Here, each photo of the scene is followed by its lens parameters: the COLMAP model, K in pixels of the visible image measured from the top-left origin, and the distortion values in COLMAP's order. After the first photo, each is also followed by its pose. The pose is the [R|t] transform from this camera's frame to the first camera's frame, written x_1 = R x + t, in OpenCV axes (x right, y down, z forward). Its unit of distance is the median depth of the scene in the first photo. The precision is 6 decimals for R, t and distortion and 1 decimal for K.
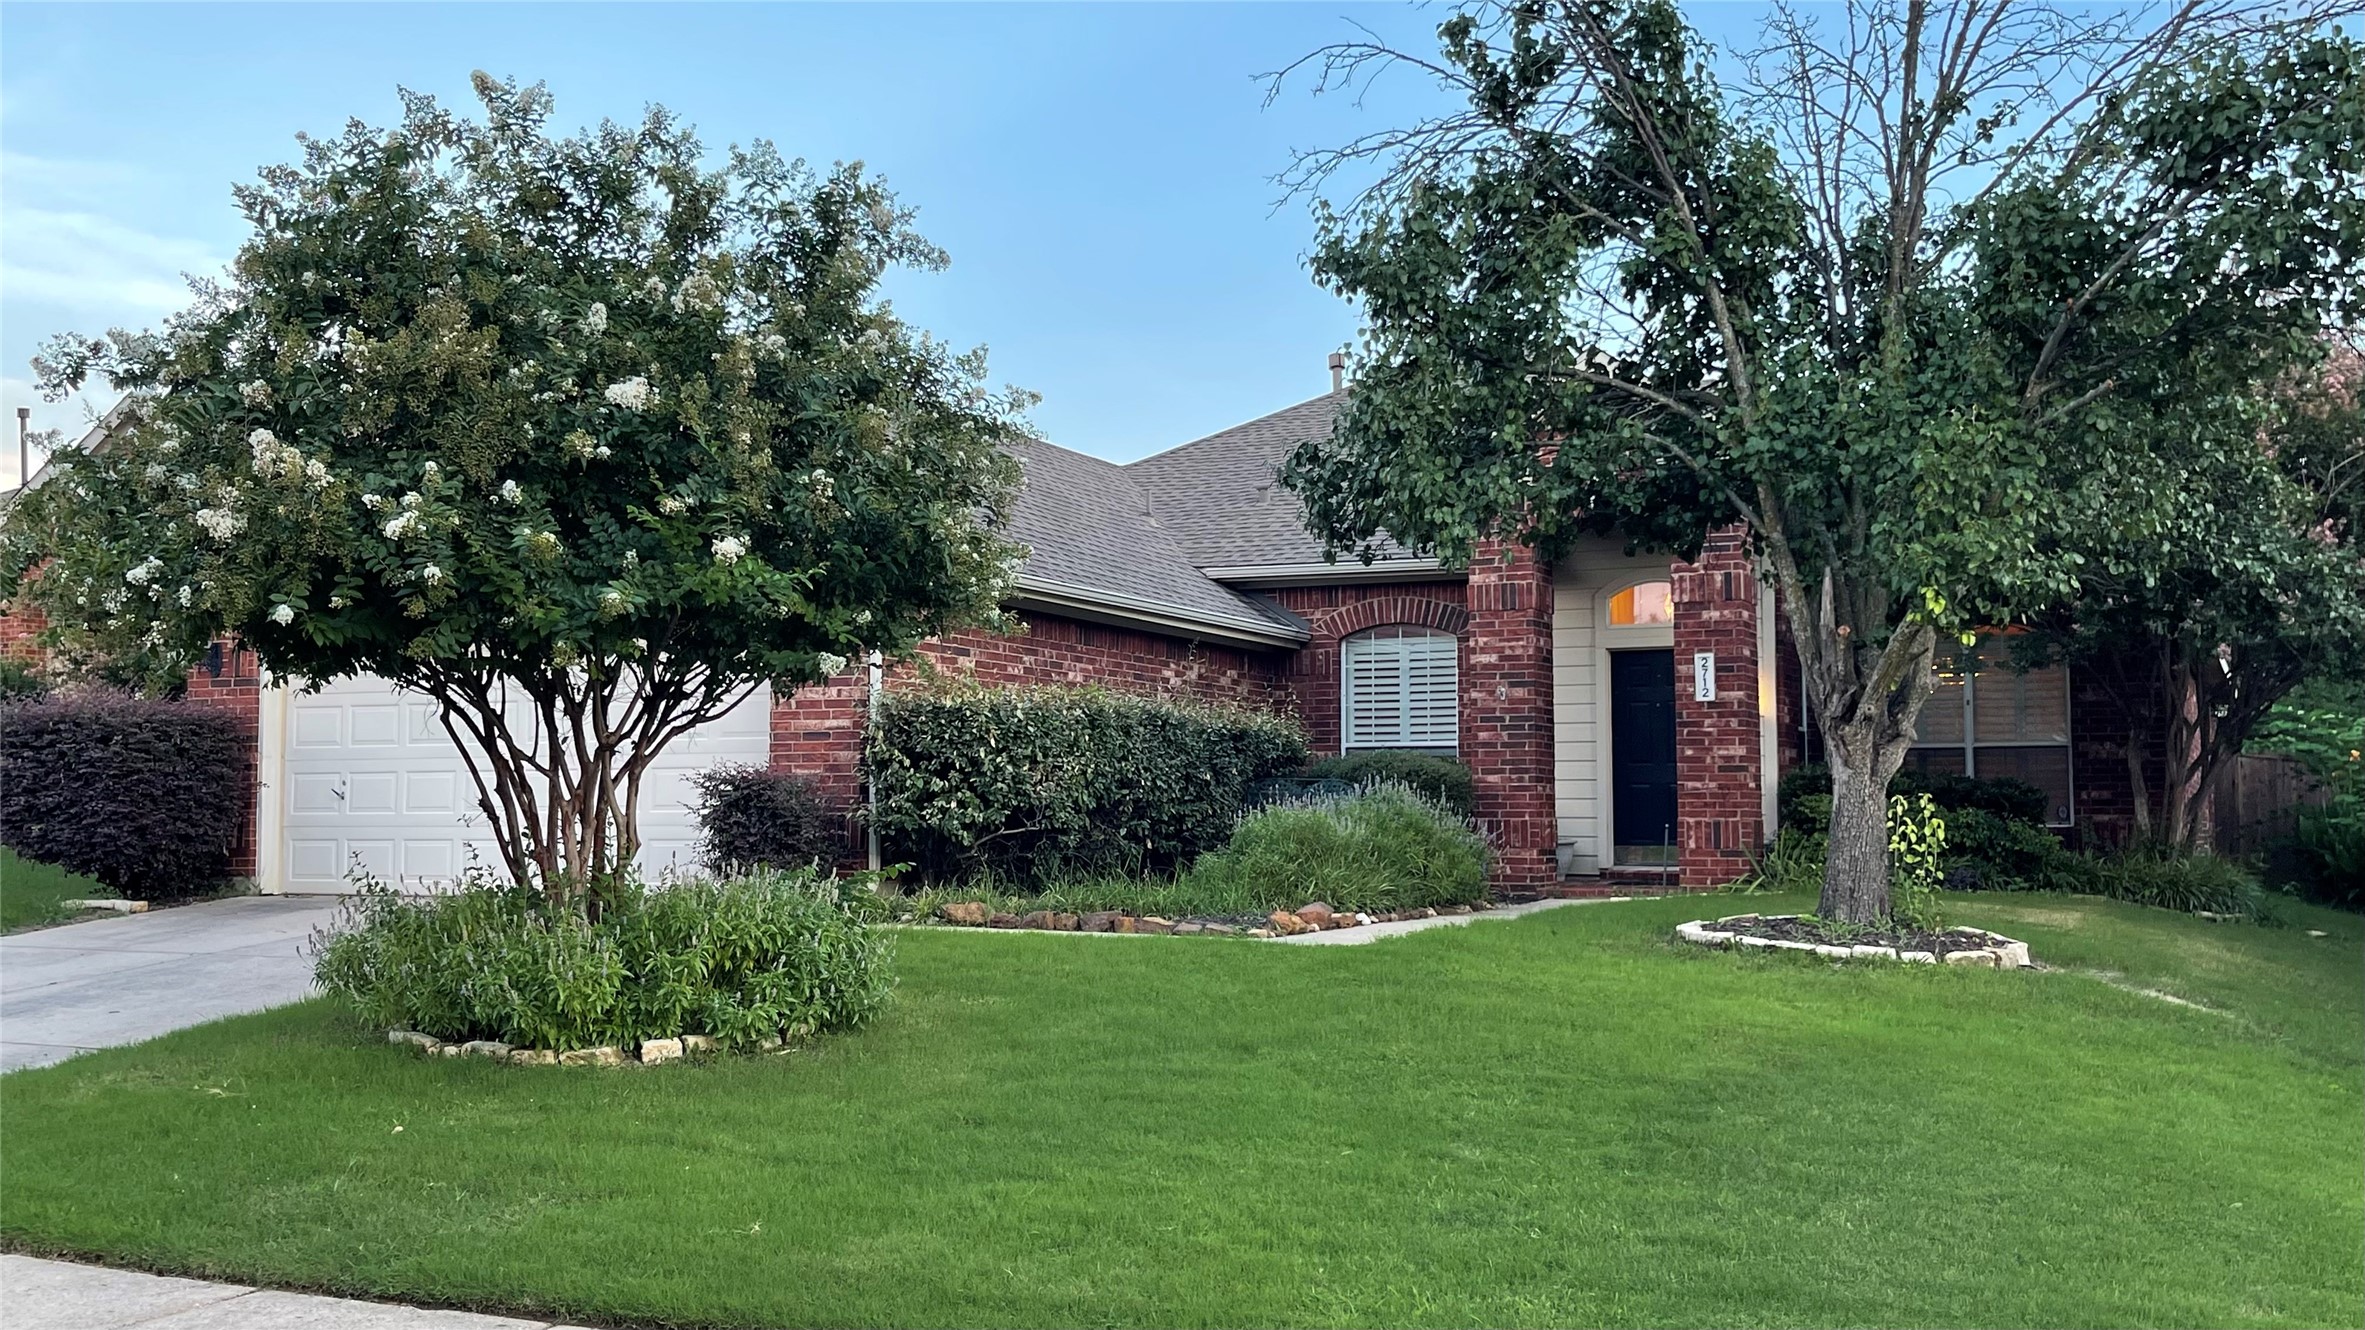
lens RADIAL K [[2254.6, 0, 1182.5], [0, 2254.6, 665.0], [0, 0, 1]] dist [0.059013, -0.006596]
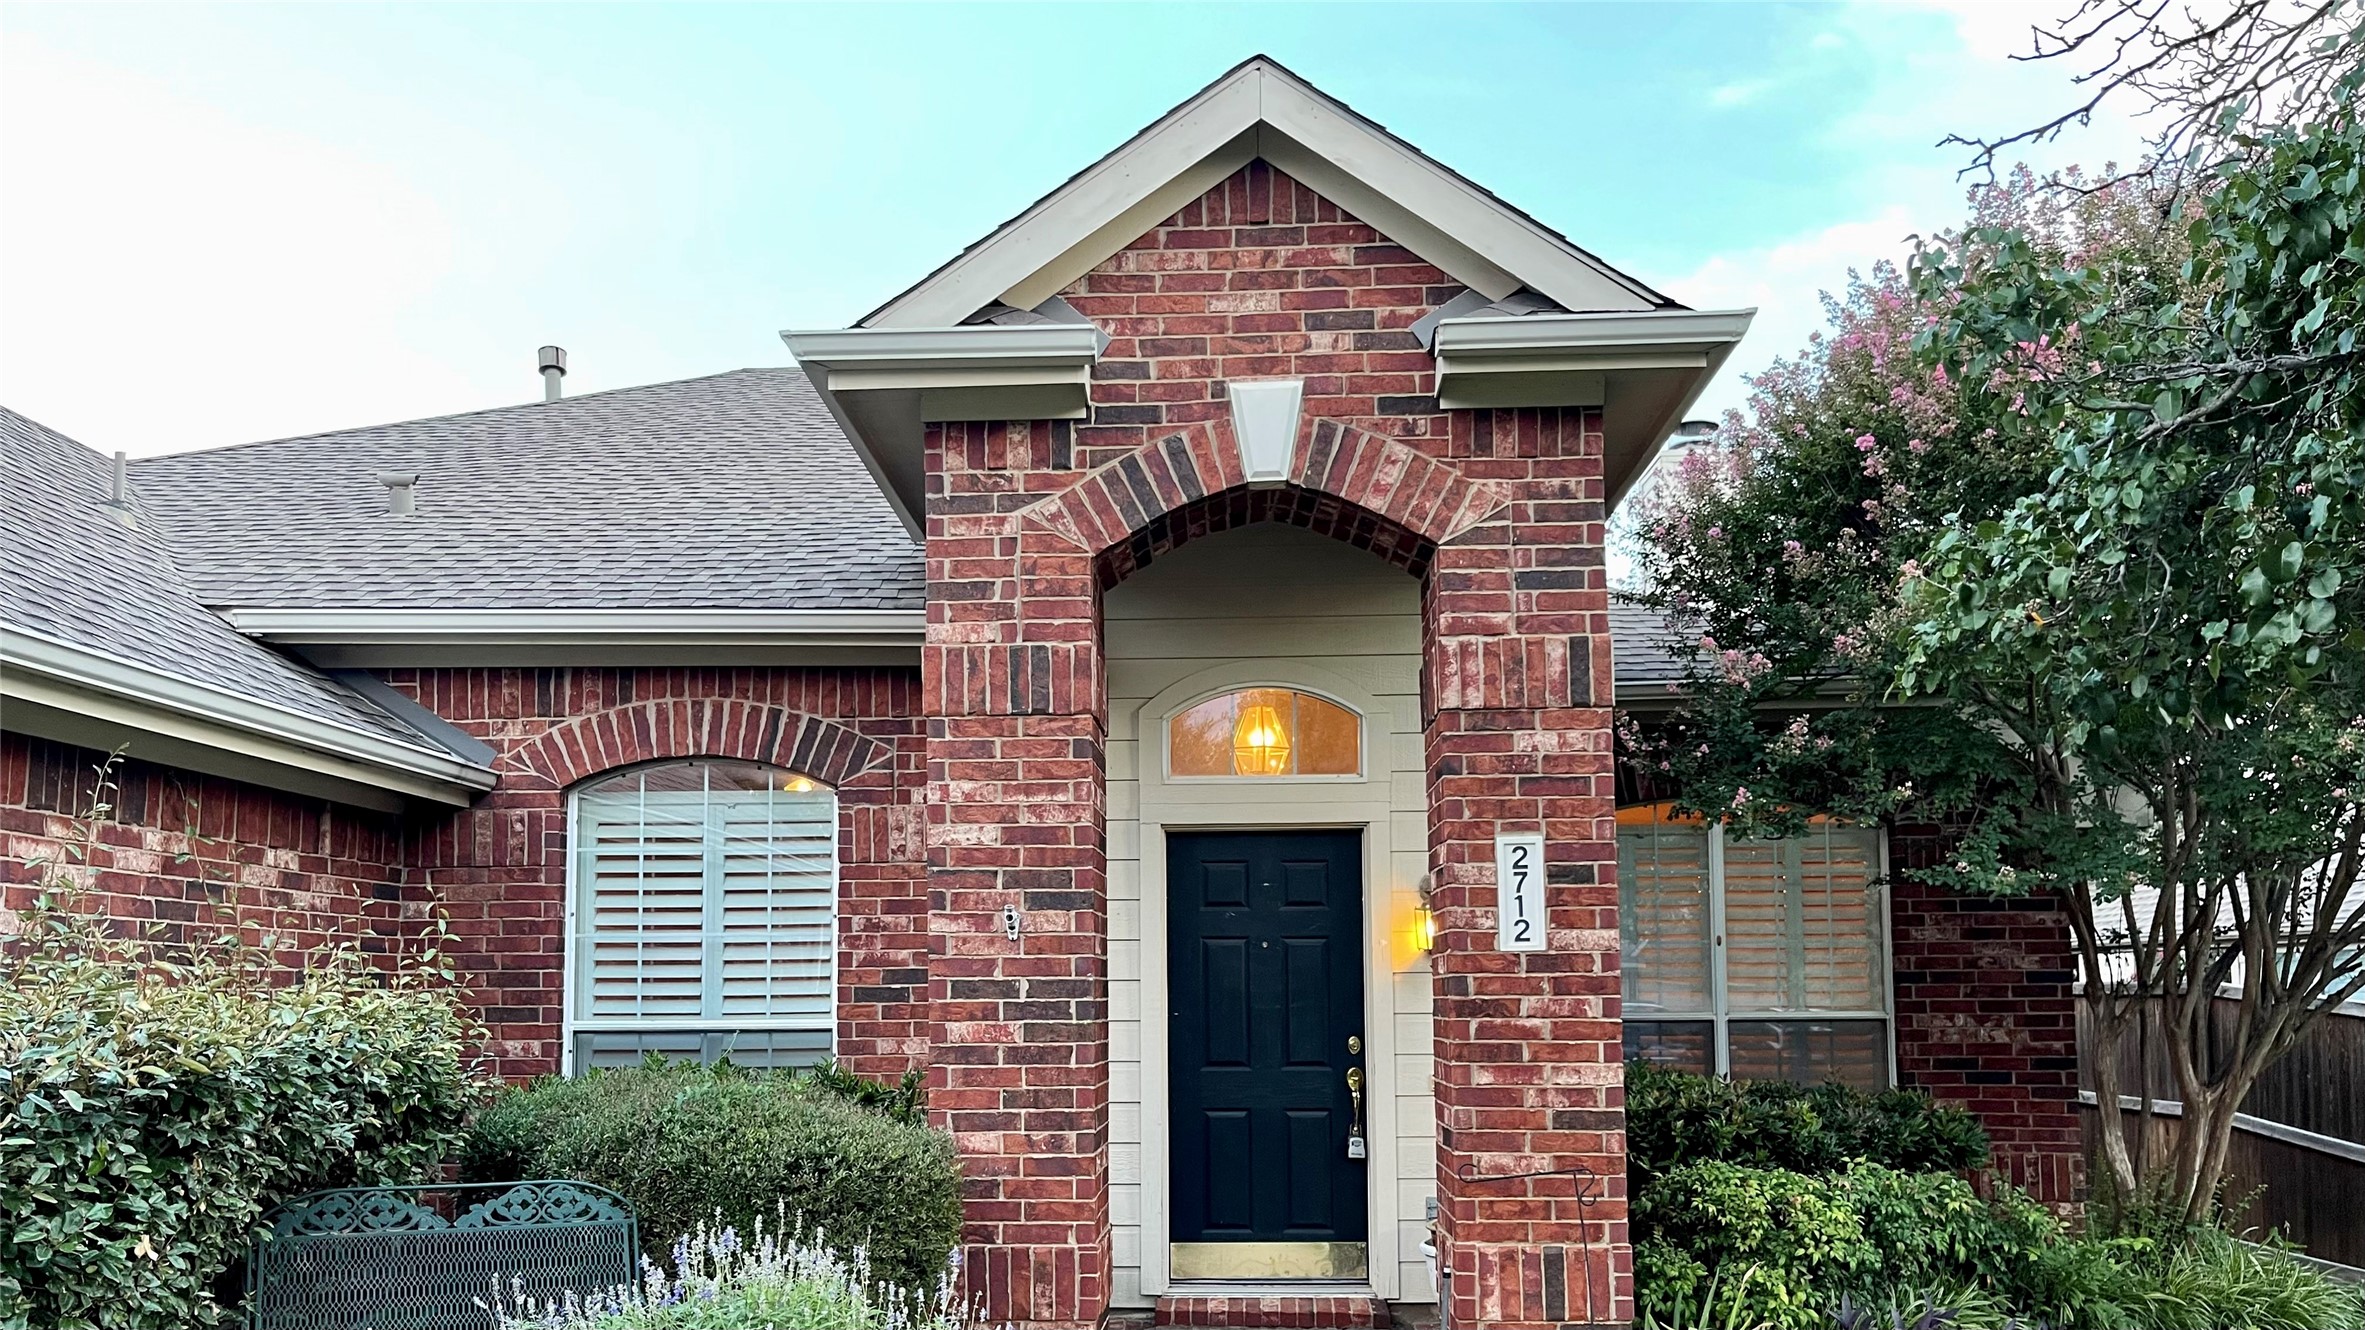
lens RADIAL K [[1700.4, 0, 1127.5], [0, 1700.4, 878.2], [0, 0, 1]] dist [0.086447, -0.150268]
pose [[0.918543, 0.019573, 0.394836, 0.044272], [-0.022525, 0.999742, 0.002844, 0.003382], [-0.394679, -0.011506, 0.918747, 0.743890]]
